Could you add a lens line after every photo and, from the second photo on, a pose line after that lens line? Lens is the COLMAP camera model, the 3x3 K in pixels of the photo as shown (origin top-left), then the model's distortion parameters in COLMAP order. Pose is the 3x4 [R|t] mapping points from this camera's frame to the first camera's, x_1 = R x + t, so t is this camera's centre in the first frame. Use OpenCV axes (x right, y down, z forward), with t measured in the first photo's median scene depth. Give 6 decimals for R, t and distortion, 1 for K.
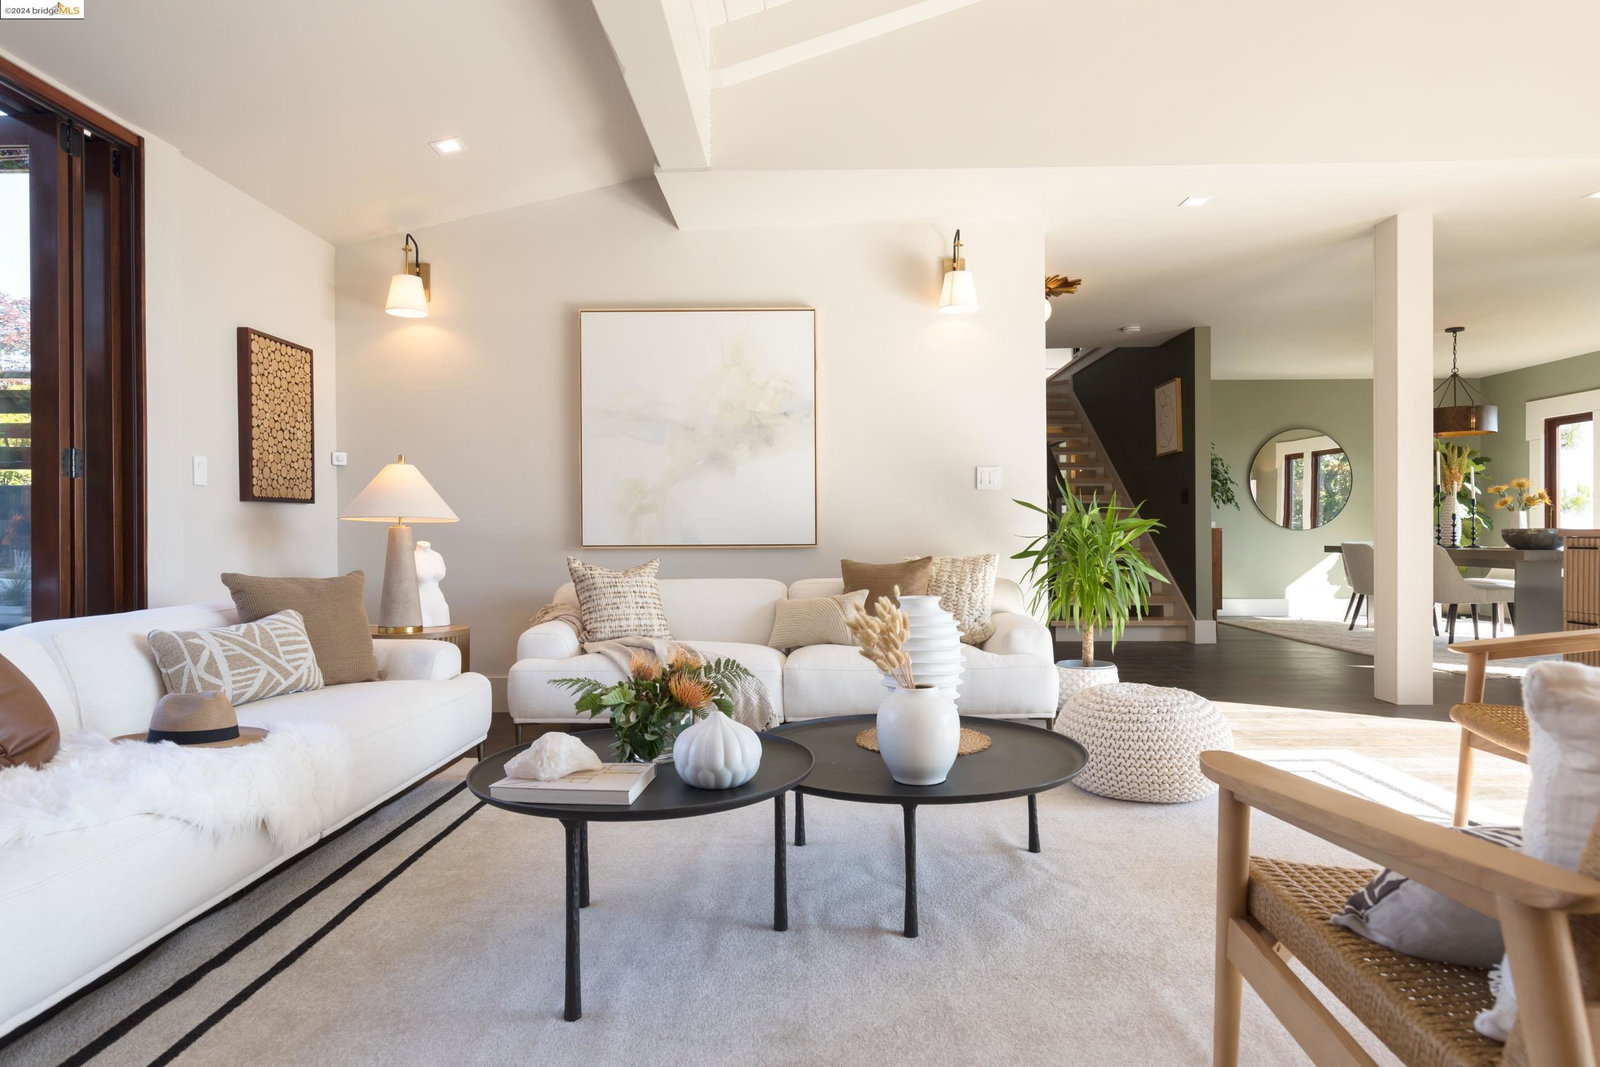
lens RADIAL K [[911.3, 0, 803.7], [0, 911.3, 536.7], [0, 0, 1]] dist [0.003136, 0.000569]
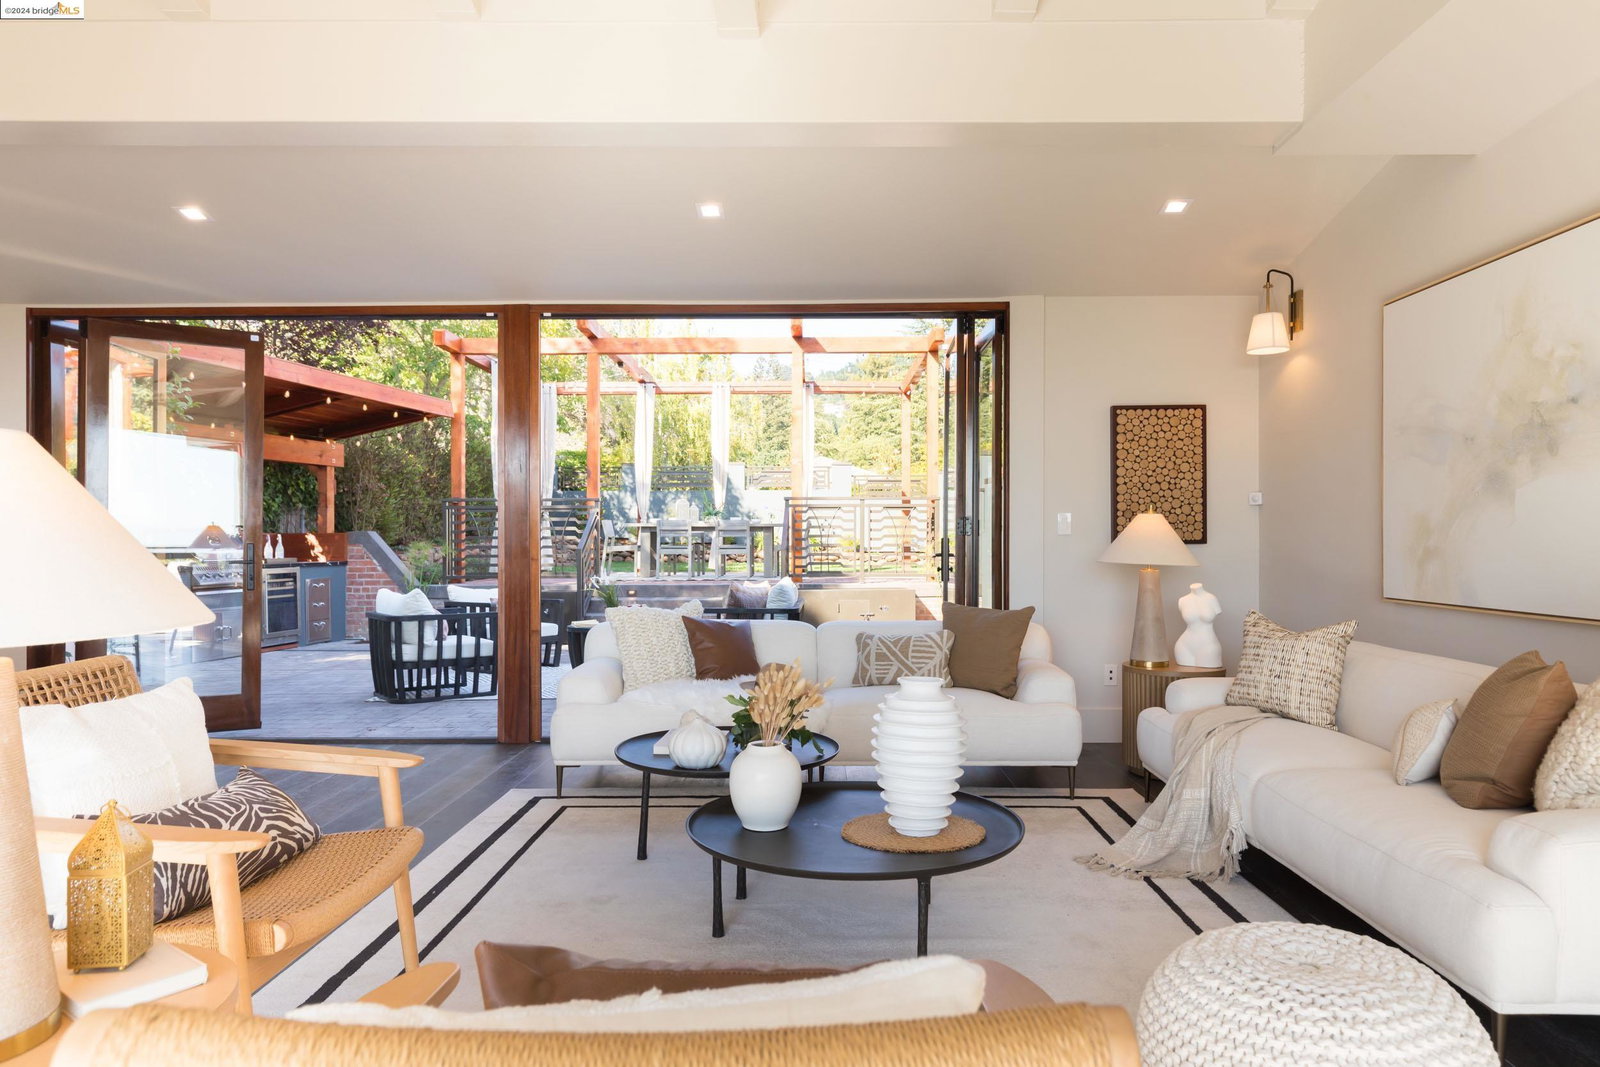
lens RADIAL K [[996.8, 0, 801.7], [0, 996.8, 533.8], [0, 0, 1]] dist [0.002115, 0.000828]
pose [[-0.015101, 0.001469, -0.999885, 0.698744], [-0.001473, 0.999998, 0.001491, -0.050807], [0.999885, 0.001495, -0.015099, 0.545027]]
